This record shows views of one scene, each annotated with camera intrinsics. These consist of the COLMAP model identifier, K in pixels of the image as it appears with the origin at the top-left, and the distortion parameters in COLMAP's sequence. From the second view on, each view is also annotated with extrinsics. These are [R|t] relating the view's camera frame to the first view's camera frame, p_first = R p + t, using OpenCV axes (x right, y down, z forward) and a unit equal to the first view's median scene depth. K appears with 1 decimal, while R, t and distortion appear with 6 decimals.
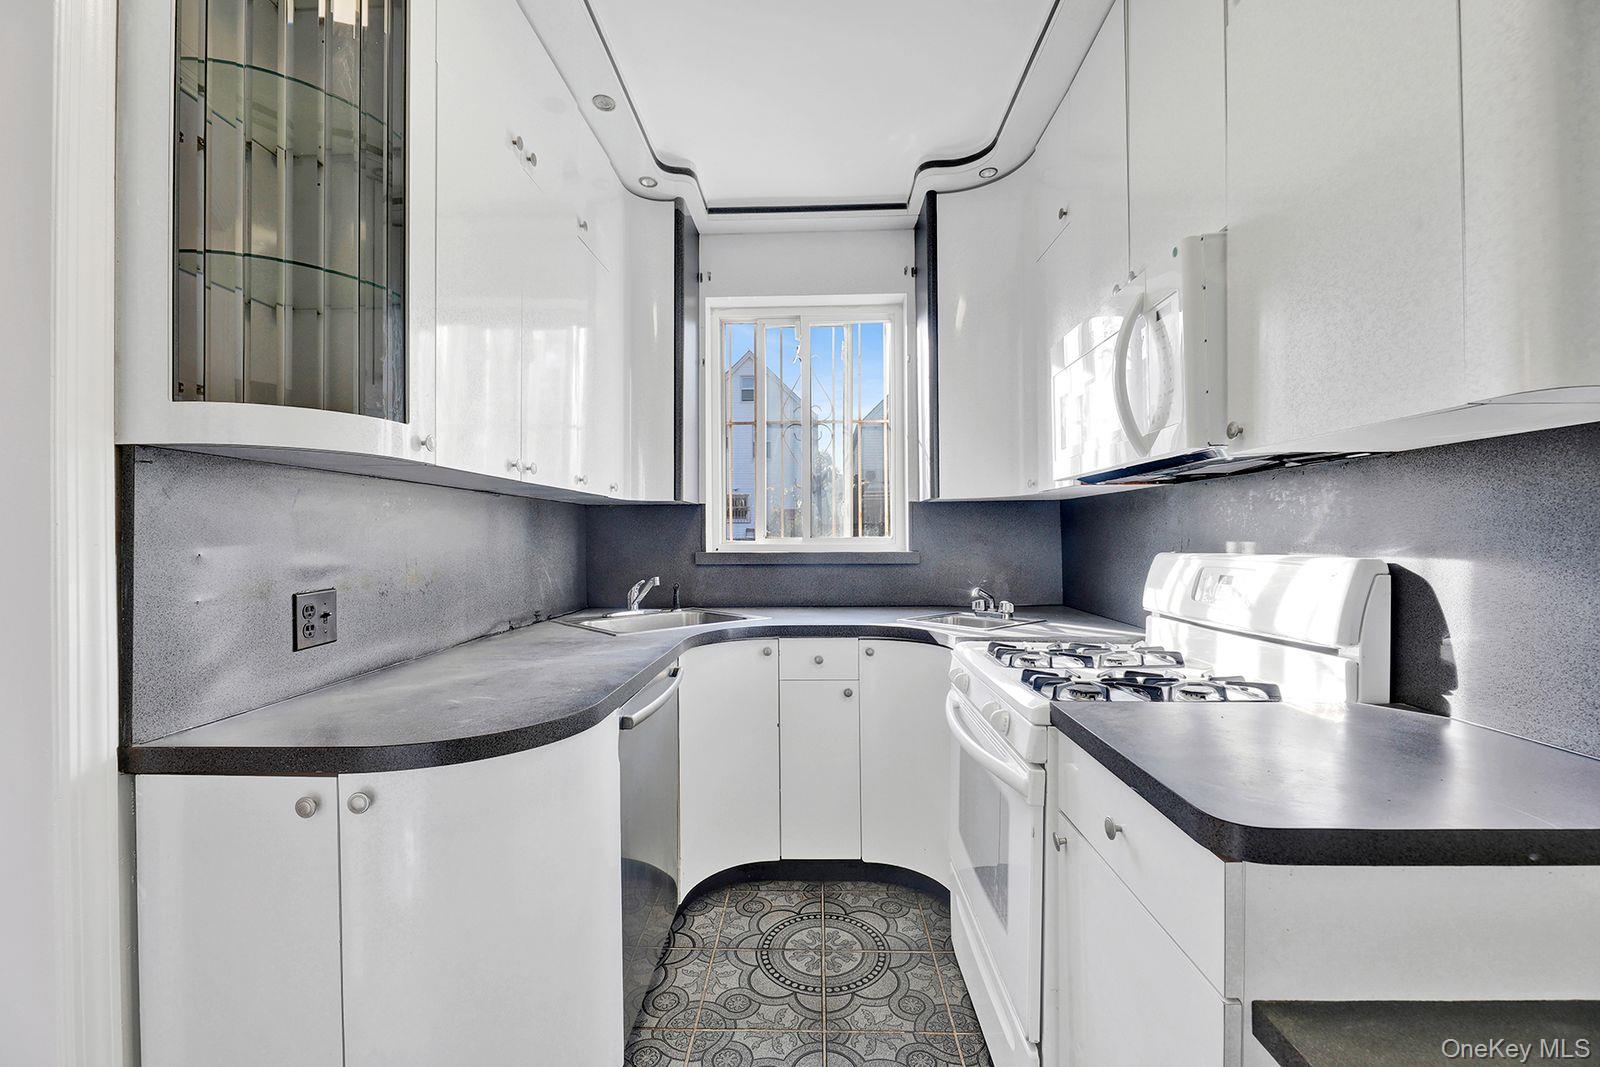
lens RADIAL K [[650.6, 0, 794.7], [0, 650.6, 535.4], [0, 0, 1]] dist [-0.001272, -0.000468]
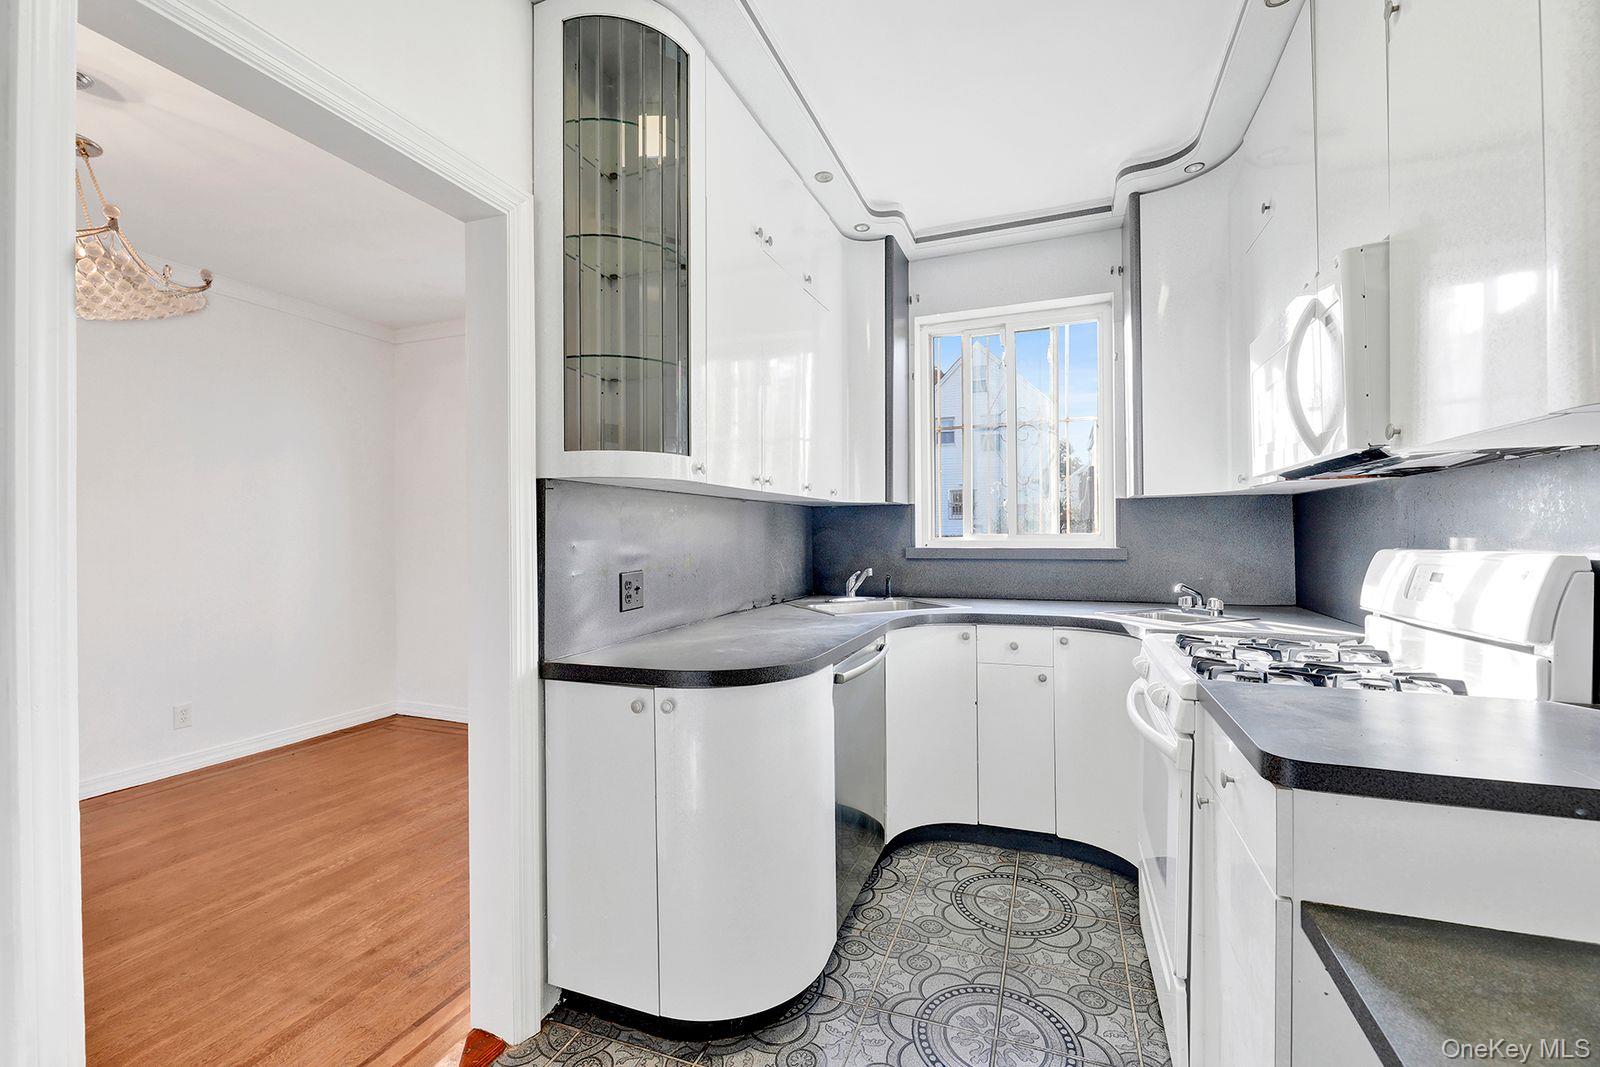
lens RADIAL K [[650.6, 0, 805.8], [0, 650.6, 531.3], [0, 0, 1]] dist [-0.001272, -0.000468]
pose [[0.947164, -0.002592, -0.320739, 0.069320], [0.002214, 0.999996, -0.001545, -0.000842], [0.320741, 0.000754, 0.947167, -0.178543]]
